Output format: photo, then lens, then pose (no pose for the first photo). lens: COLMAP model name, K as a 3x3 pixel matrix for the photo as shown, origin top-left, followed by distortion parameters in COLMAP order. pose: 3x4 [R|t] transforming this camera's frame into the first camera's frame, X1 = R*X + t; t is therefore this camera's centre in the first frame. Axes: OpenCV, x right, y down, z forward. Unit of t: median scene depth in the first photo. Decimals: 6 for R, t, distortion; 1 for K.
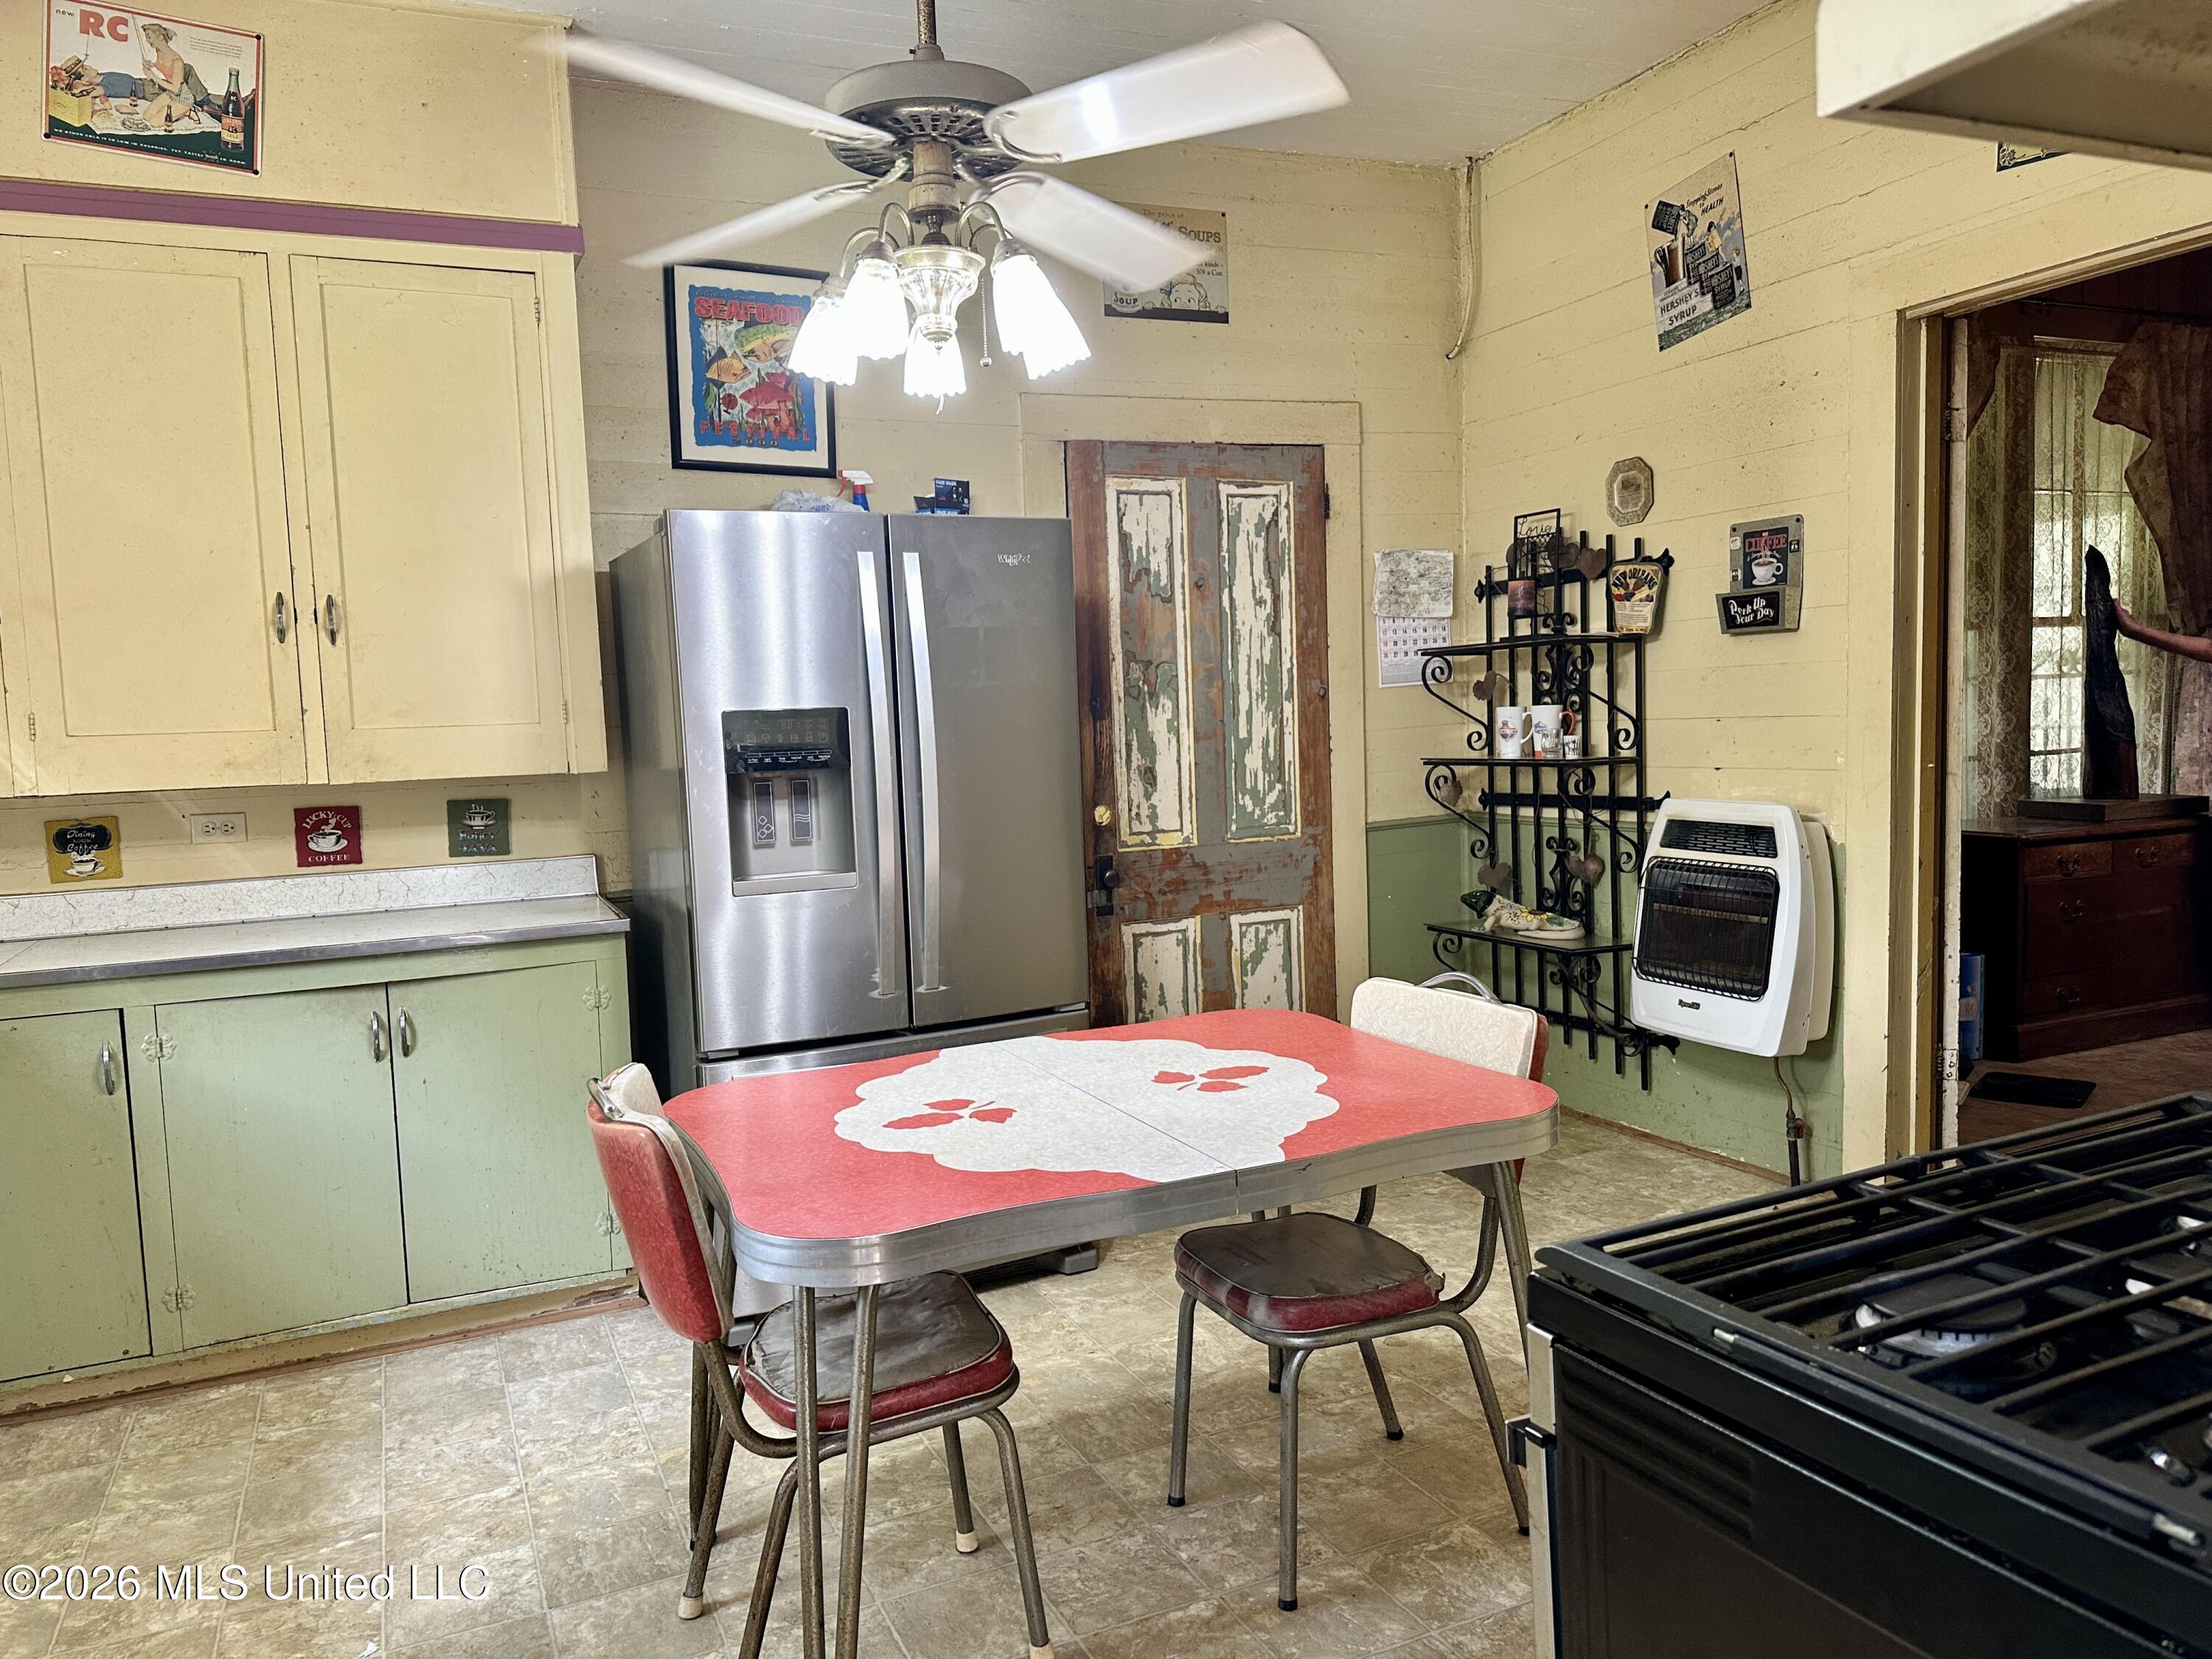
lens RADIAL K [[1551.7, 0, 1095.4], [0, 1551.7, 840.2], [0, 0, 1]] dist [0.051827, -0.060945]
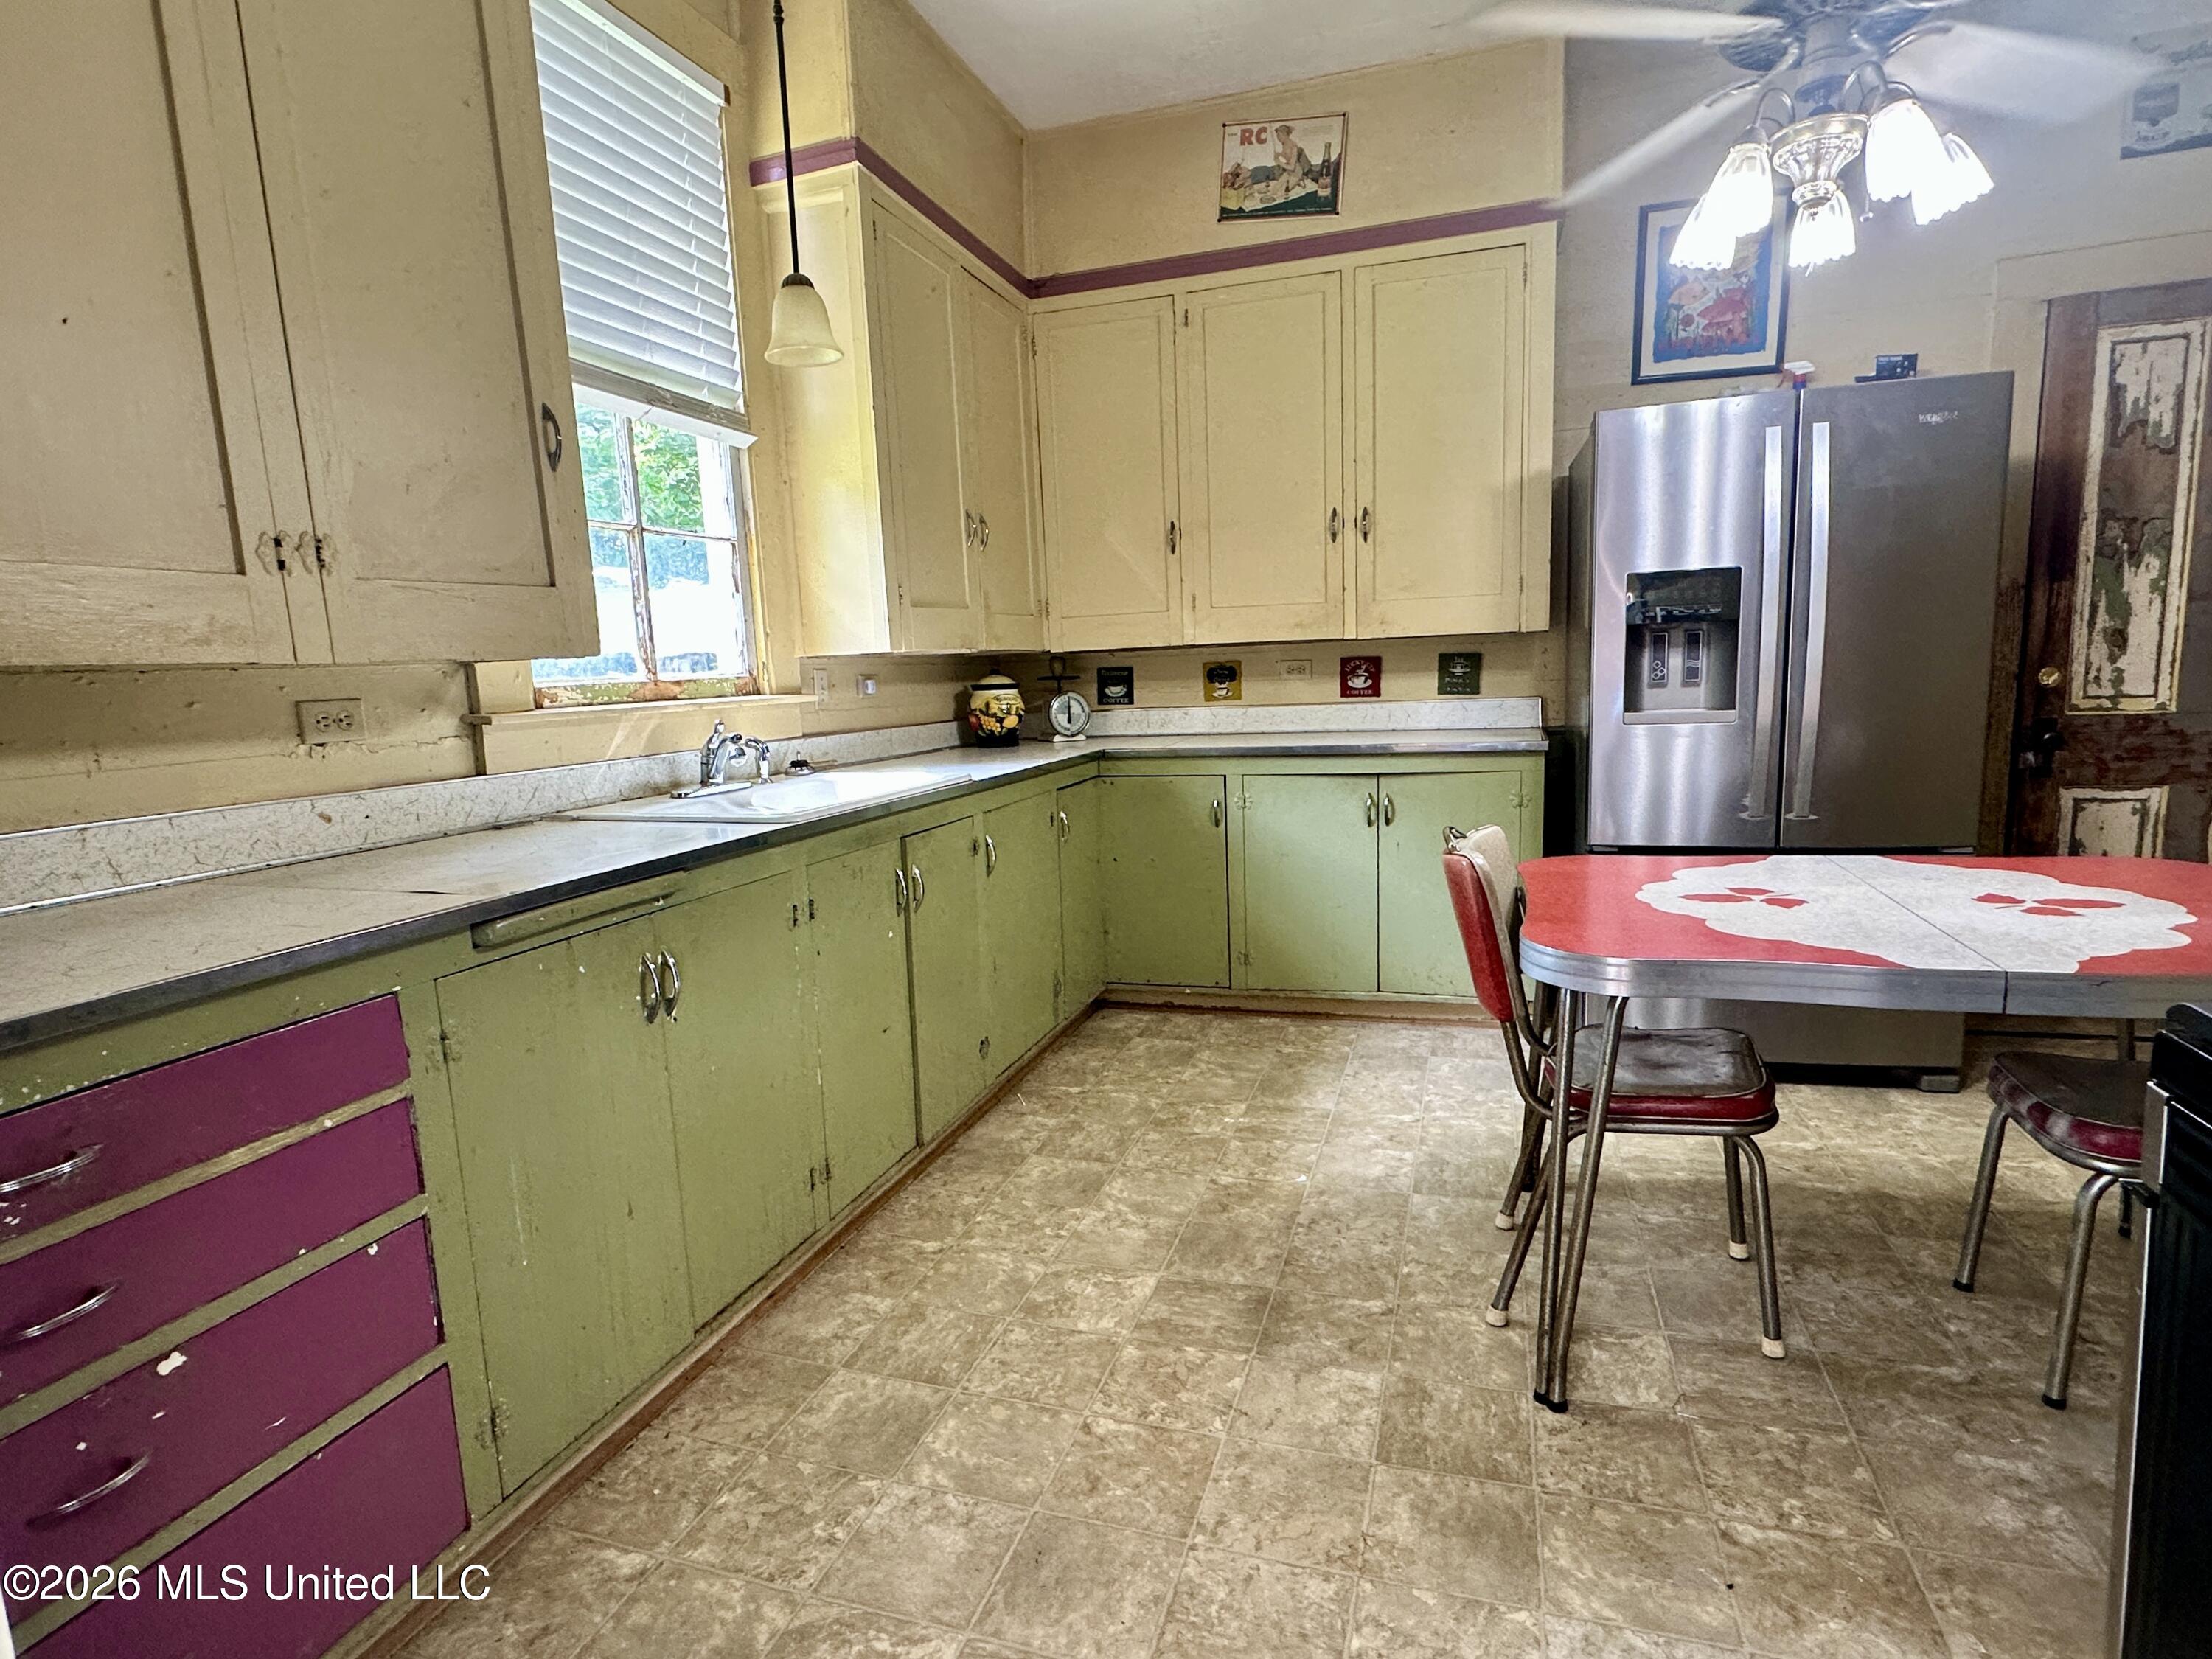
lens RADIAL K [[1169.3, 0, 1096.7], [0, 1169.3, 841.8], [0, 0, 1]] dist [-0.005976, 0.005954]
pose [[0.737482, 0.110522, -0.666263, 0.089373], [-0.041444, 0.992066, 0.118693, 0.034967], [0.674094, -0.059921, 0.736211, 0.012580]]
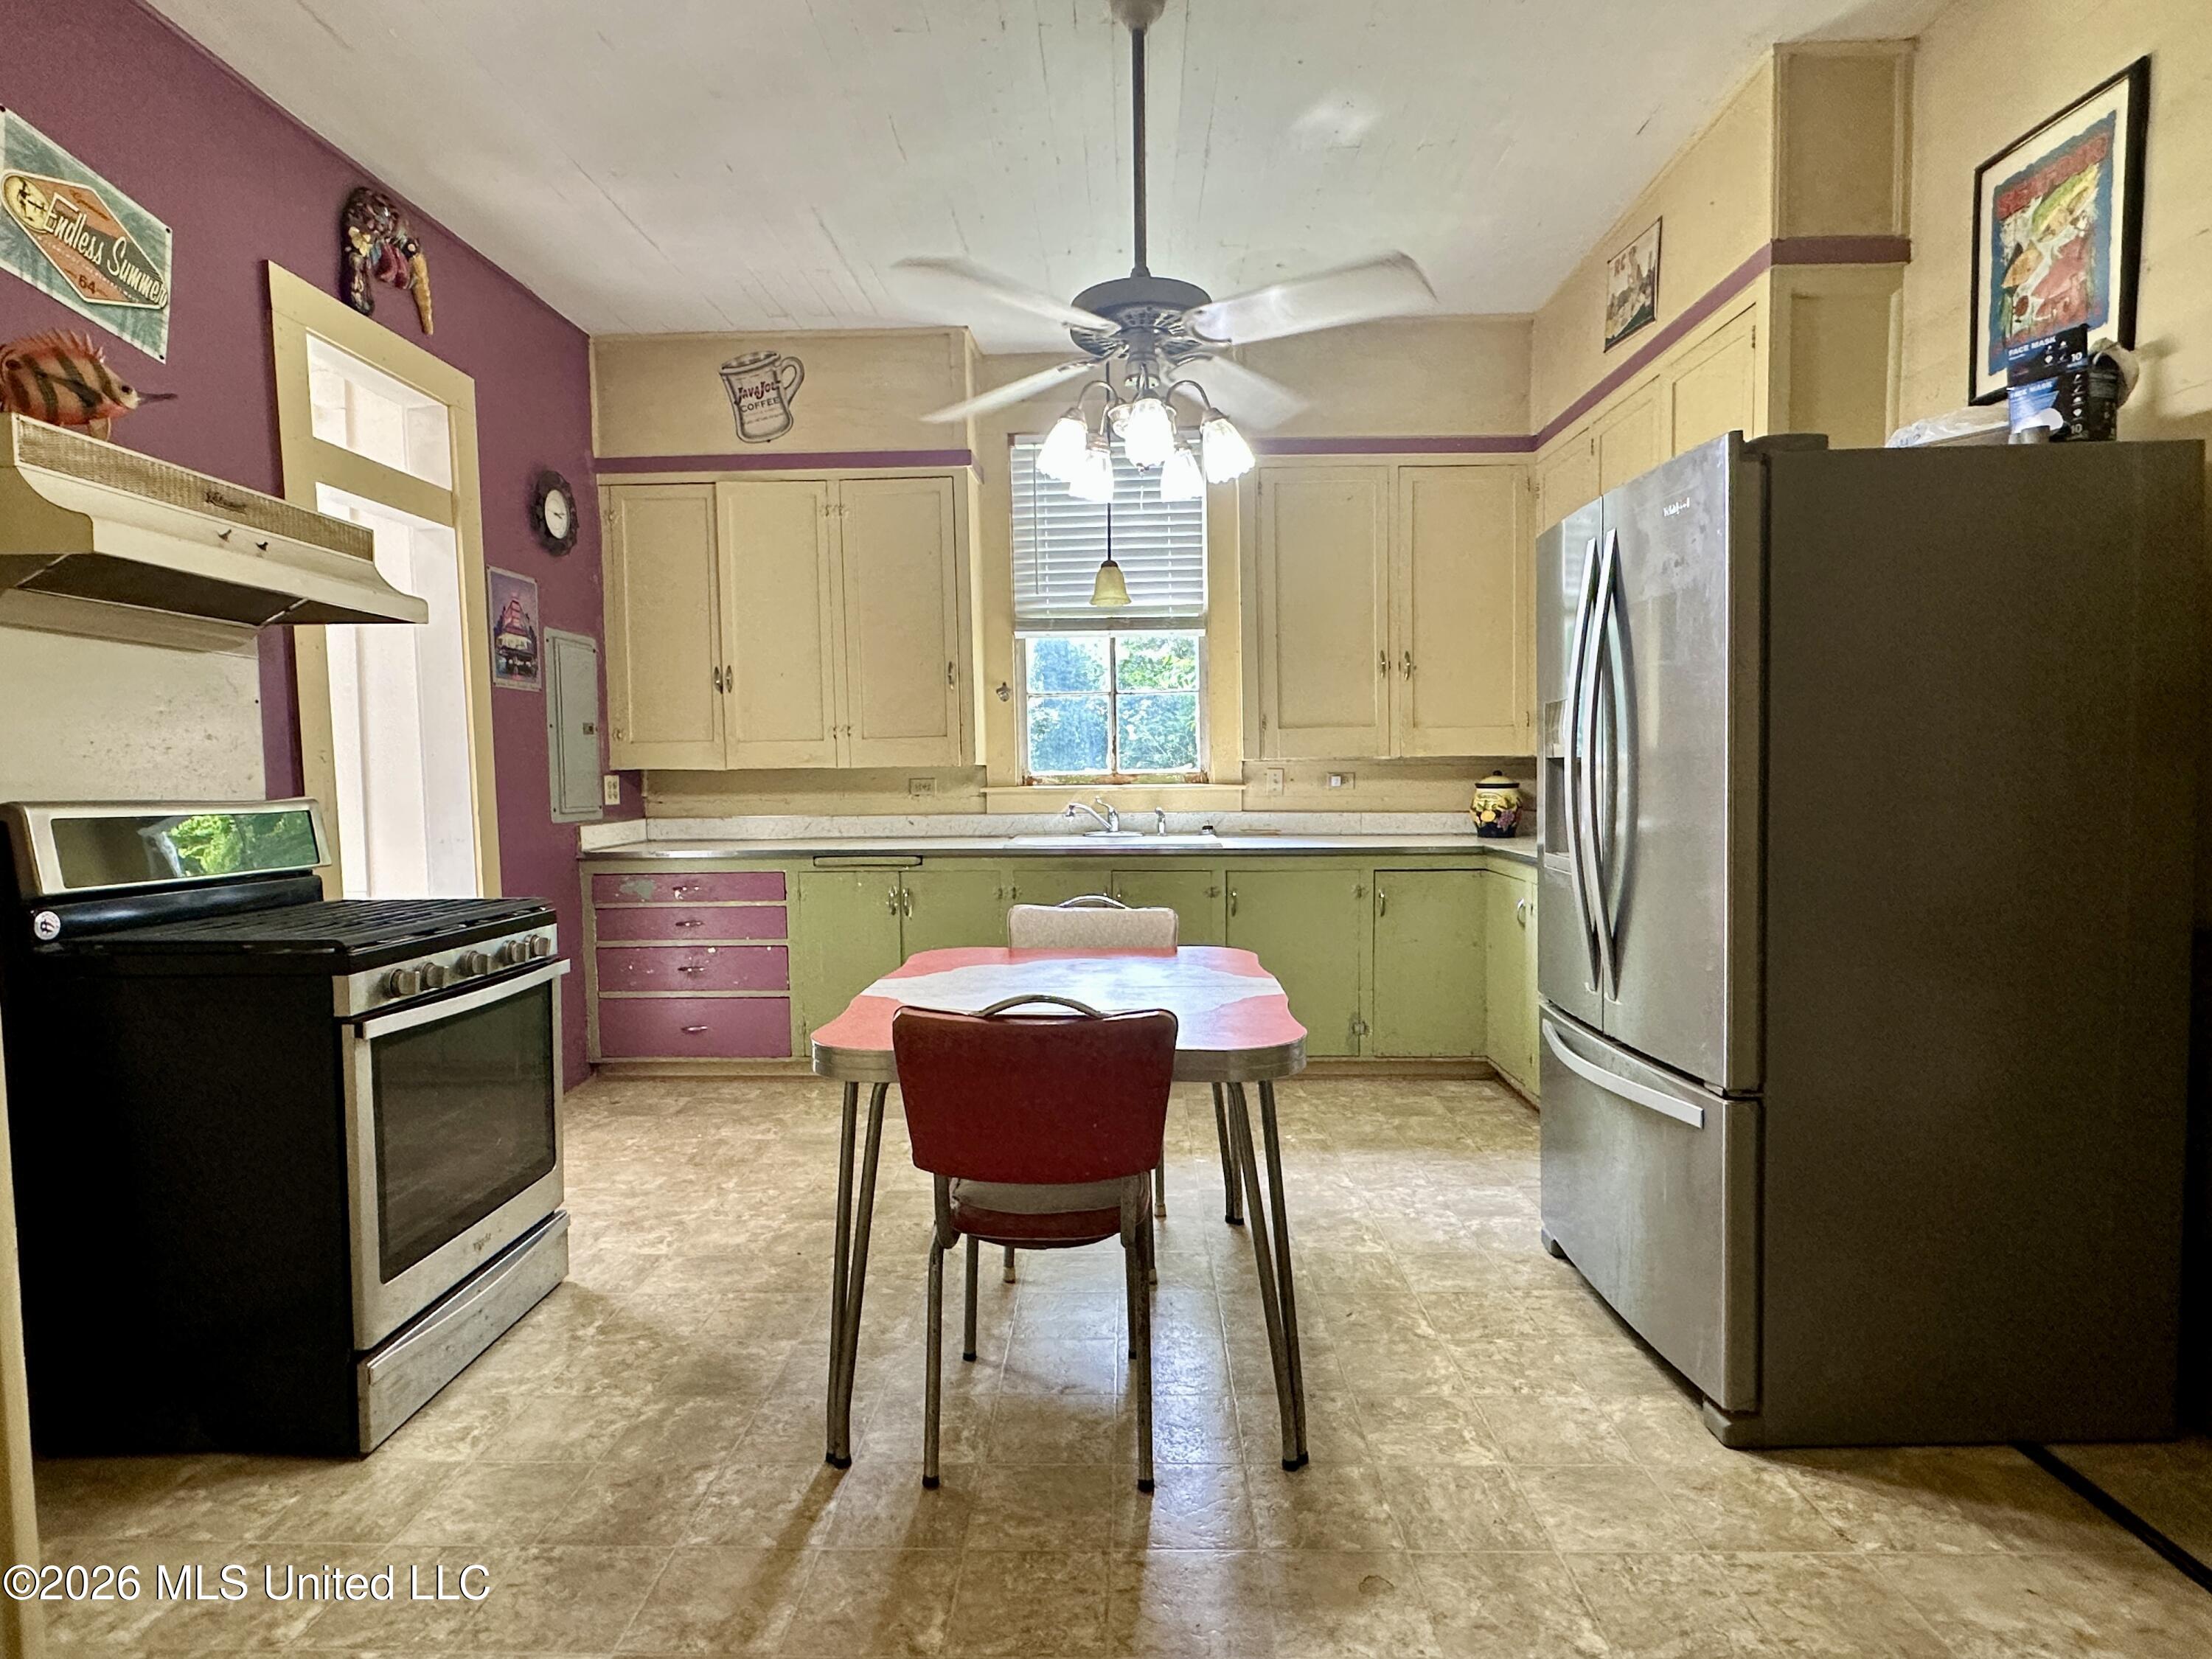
lens RADIAL K [[1169.3, 0, 1093.8], [0, 1169.3, 834.6], [0, 0, 1]] dist [-0.005976, 0.005954]
pose [[-0.443199, 0.098428, -0.891003, 0.672278], [-0.040122, 0.990779, 0.129407, -0.083735], [0.895525, 0.093102, -0.435163, 1.052783]]
